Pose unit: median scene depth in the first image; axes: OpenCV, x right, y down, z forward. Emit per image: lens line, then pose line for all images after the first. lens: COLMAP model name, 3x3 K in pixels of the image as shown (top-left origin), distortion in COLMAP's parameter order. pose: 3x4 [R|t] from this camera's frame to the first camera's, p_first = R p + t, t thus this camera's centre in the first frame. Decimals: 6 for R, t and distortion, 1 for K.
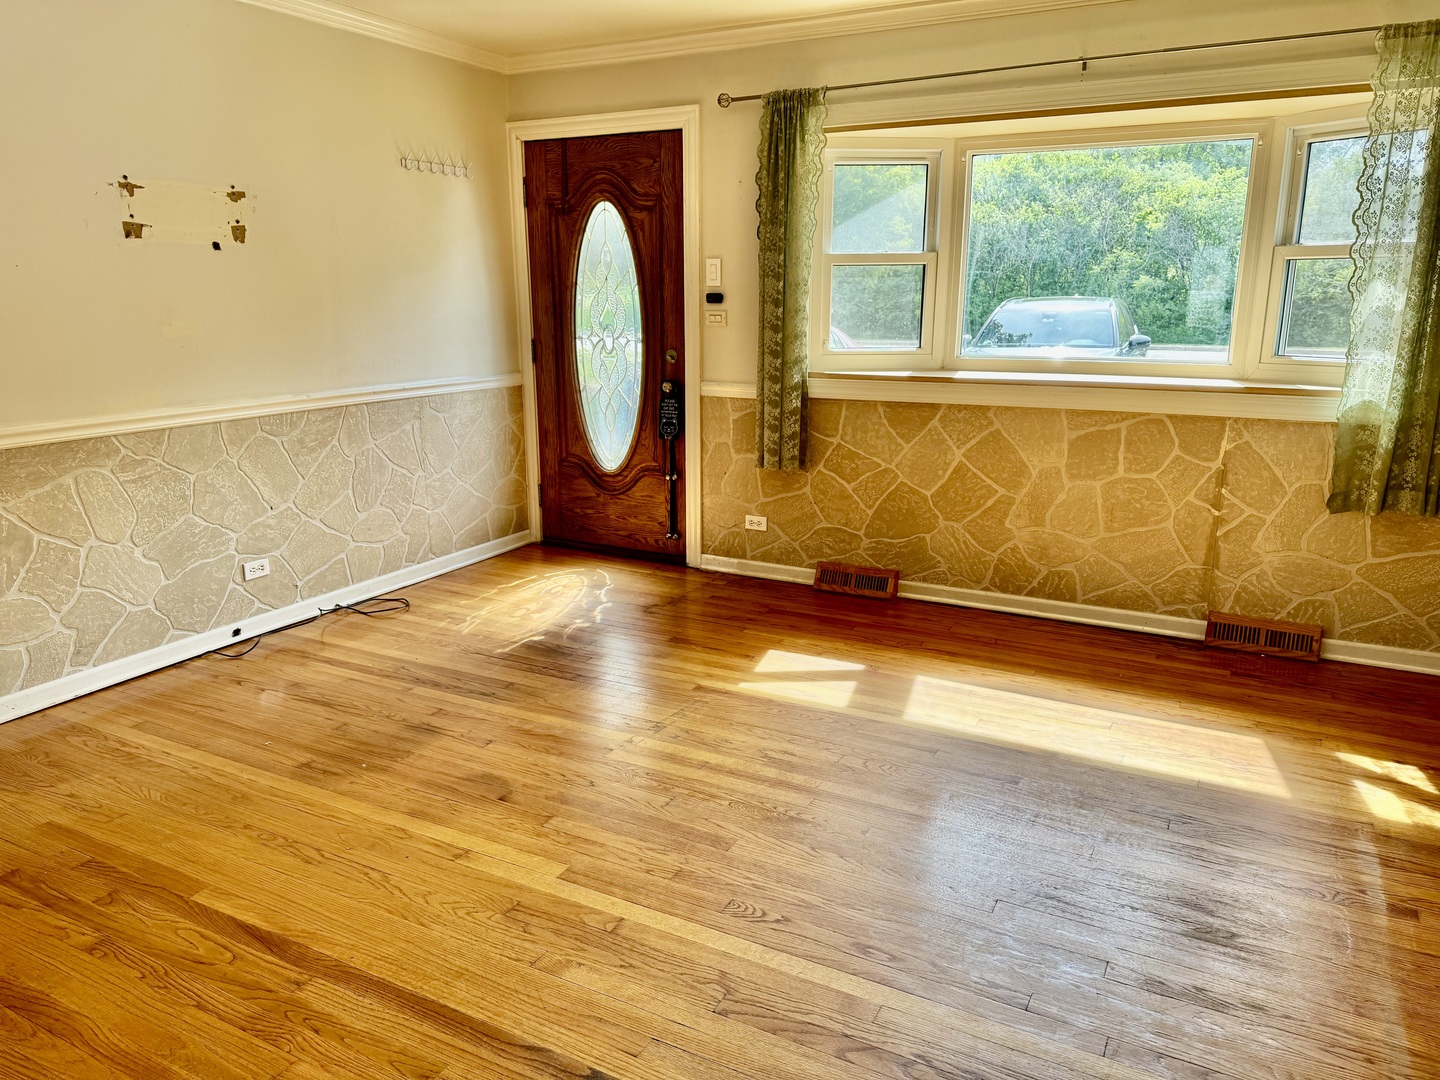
lens RADIAL K [[1023.8, 0, 723.1], [0, 1023.8, 535.3], [0, 0, 1]] dist [0.058689, -0.016728]
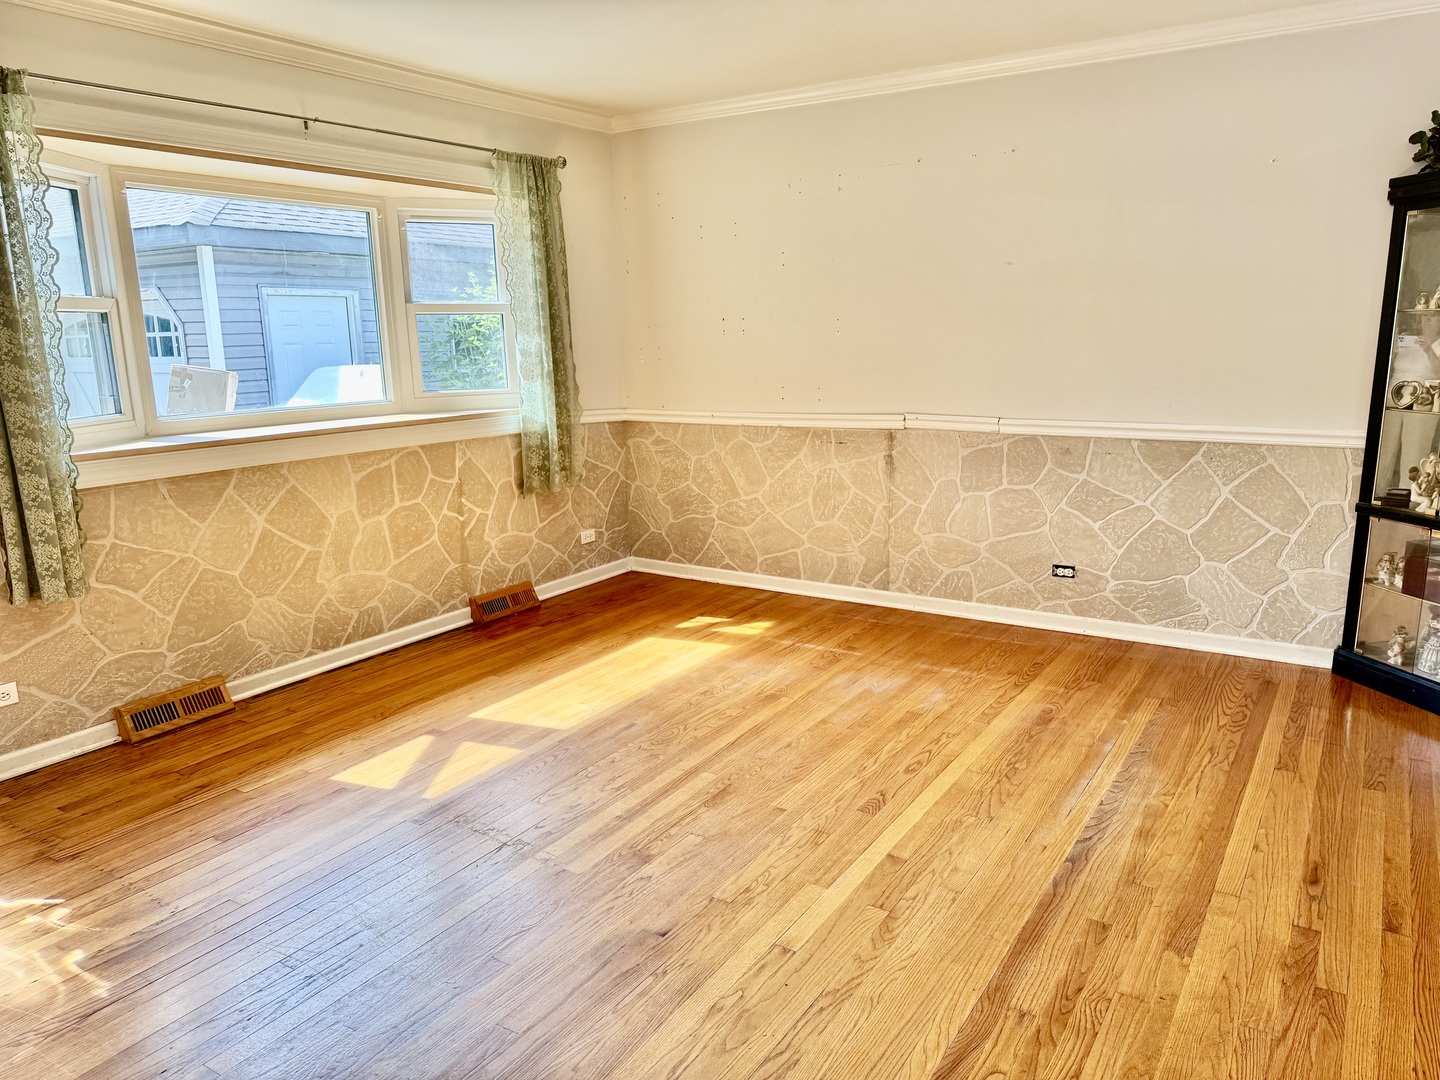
lens RADIAL K [[1023.8, 0, 722.4], [0, 1023.8, 537.5], [0, 0, 1]] dist [0.058689, -0.016728]
pose [[0.071256, -0.197044, 0.977802, -0.654169], [0.250875, 0.952321, 0.173627, -0.125369], [-0.965393, 0.232934, 0.117292, 0.525160]]
